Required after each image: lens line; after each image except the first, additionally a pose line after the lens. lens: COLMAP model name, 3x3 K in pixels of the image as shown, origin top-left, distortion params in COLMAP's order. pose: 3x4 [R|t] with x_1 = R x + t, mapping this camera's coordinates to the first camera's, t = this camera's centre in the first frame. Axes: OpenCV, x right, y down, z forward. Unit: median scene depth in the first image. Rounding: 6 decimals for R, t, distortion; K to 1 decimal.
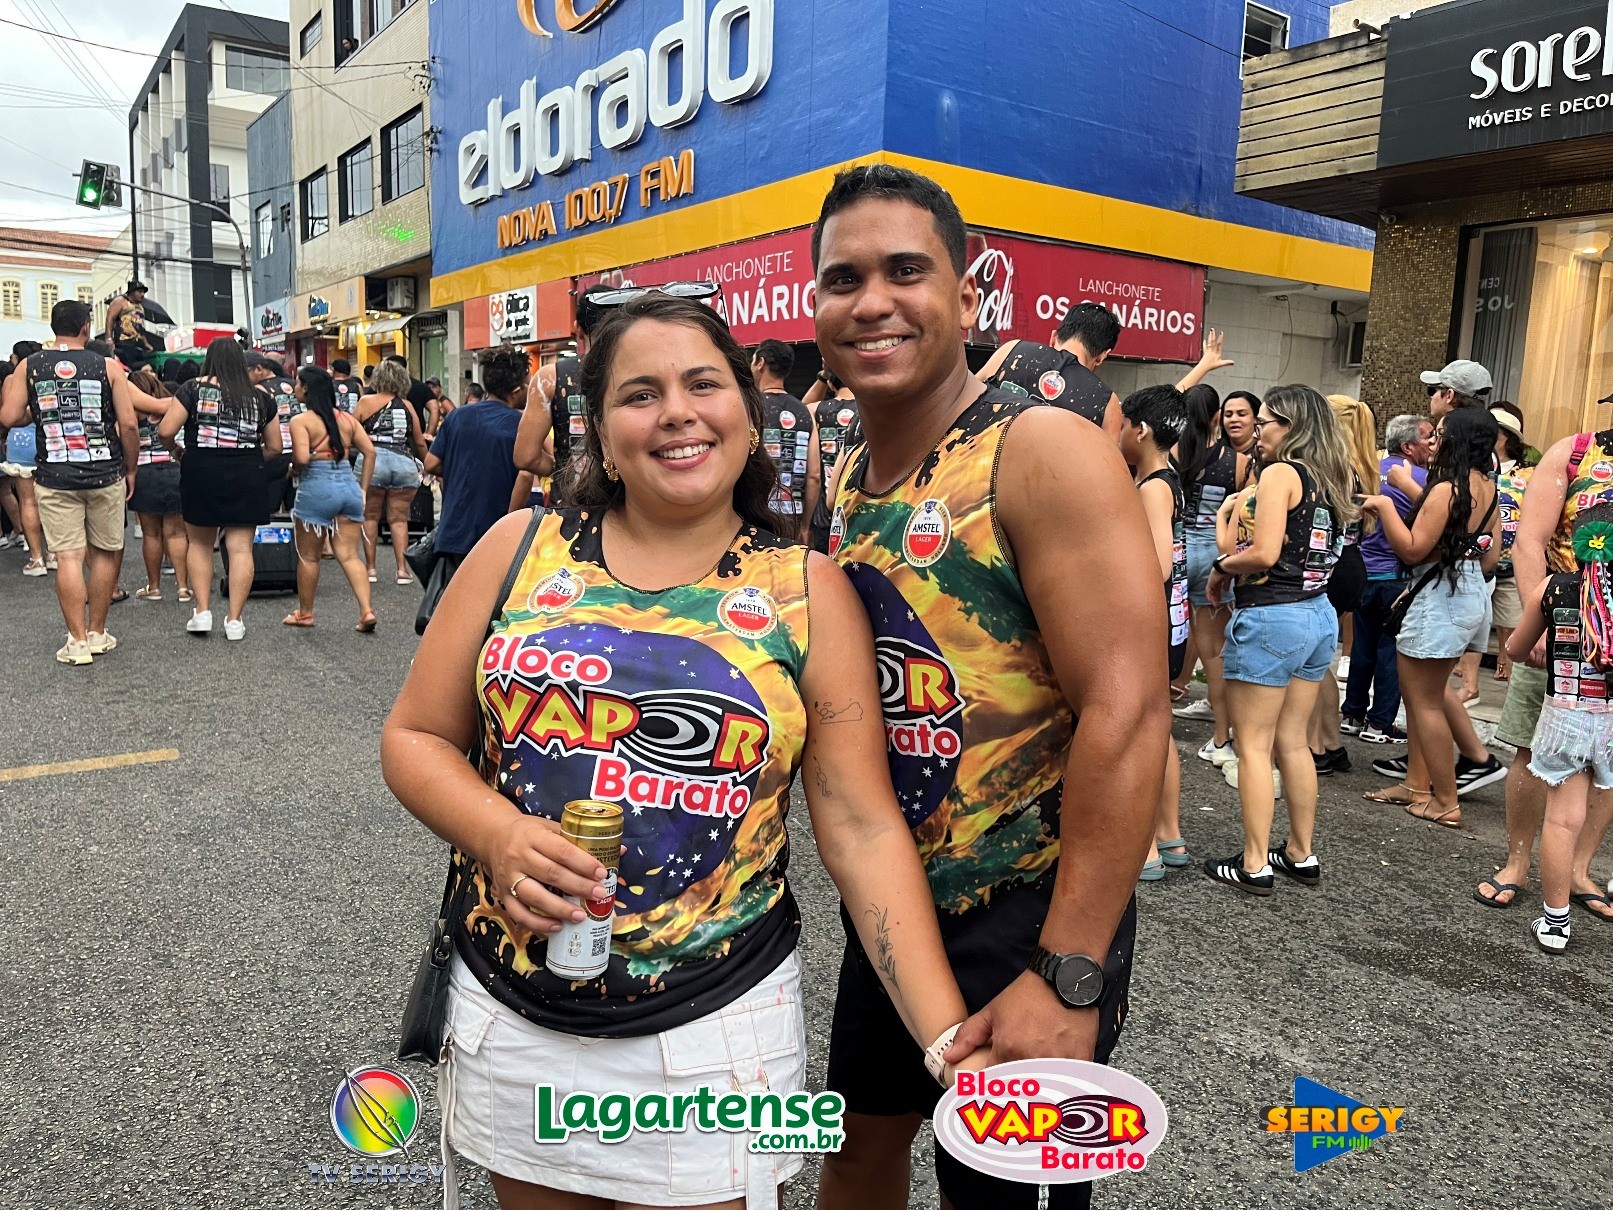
lens RADIAL K [[1201.8, 0, 836.8], [0, 1201.8, 608.2], [0, 0, 1]] dist [0.008254, -0.003071]
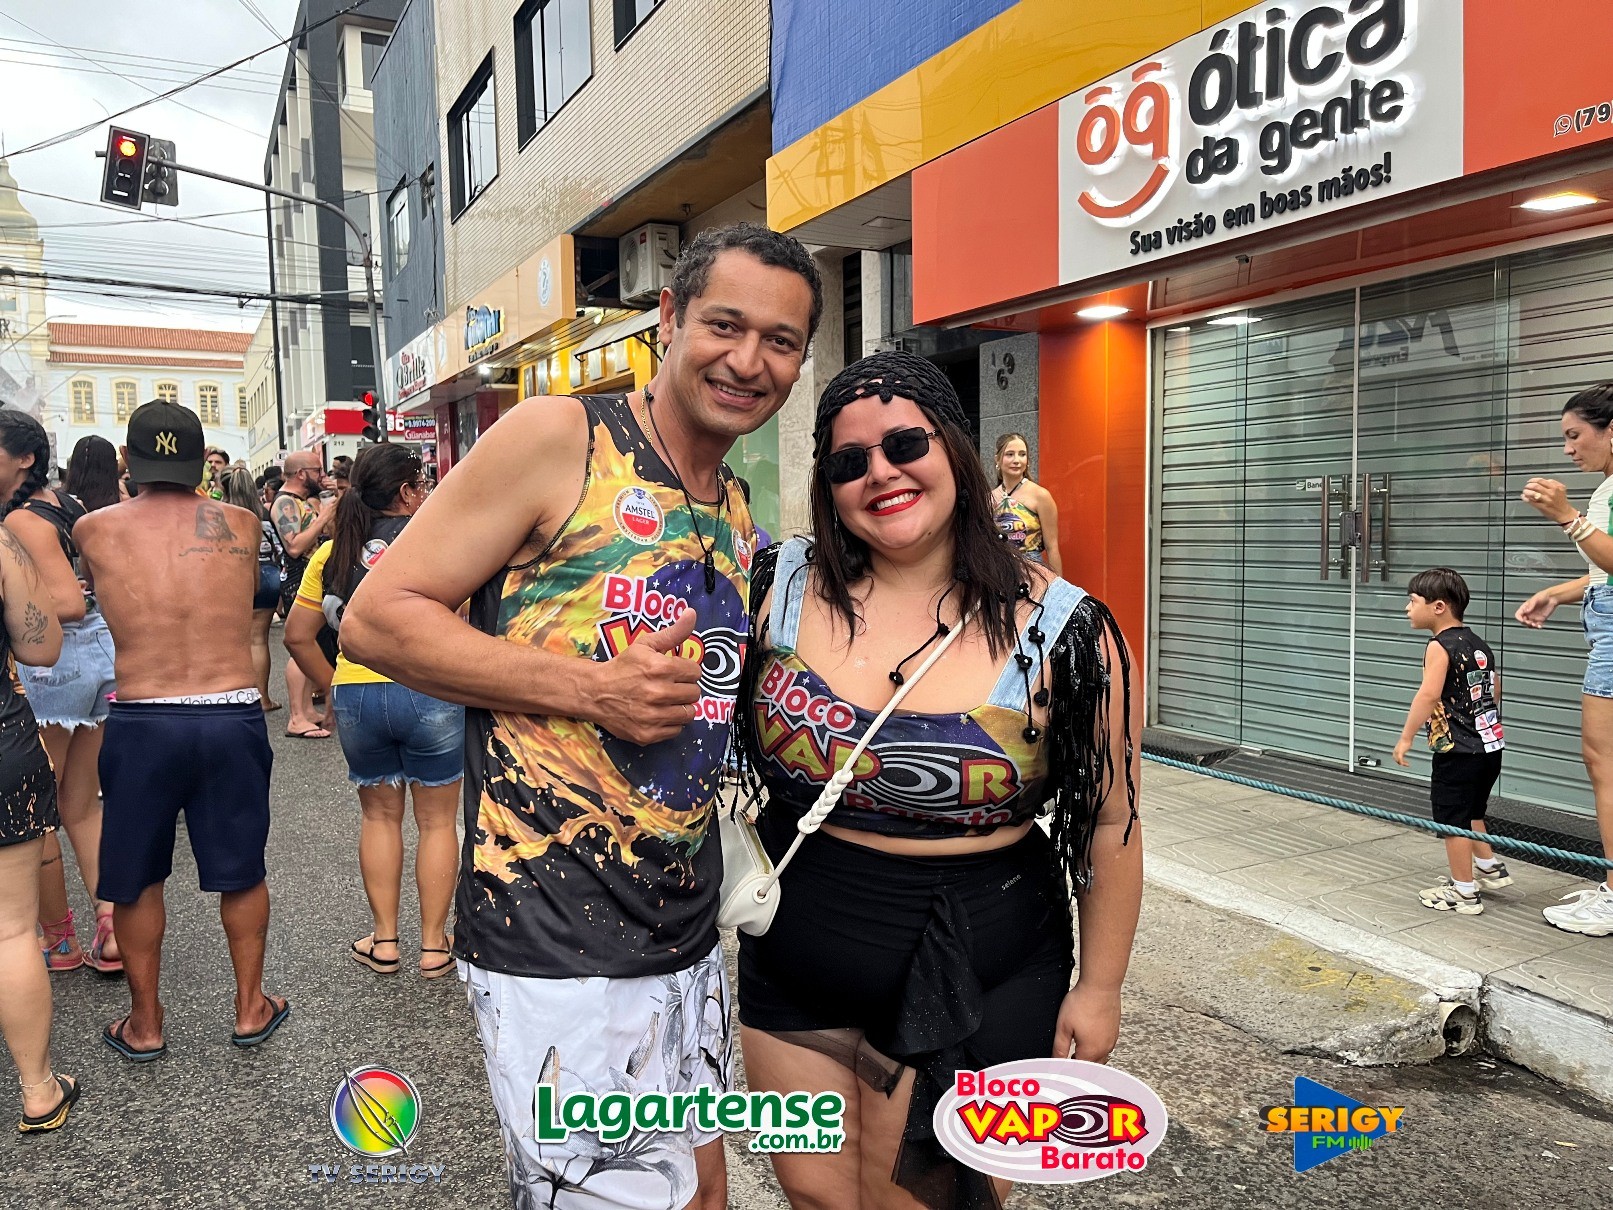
lens RADIAL K [[1223.7, 0, 806.5], [0, 1223.7, 605.0], [0, 0, 1]] dist [0.033274, -0.074233]
pose [[0.987206, -0.043375, -0.153438, -0.197797], [0.034113, 0.997462, -0.062491, -0.083025], [0.155760, 0.056457, 0.986180, 0.463192]]
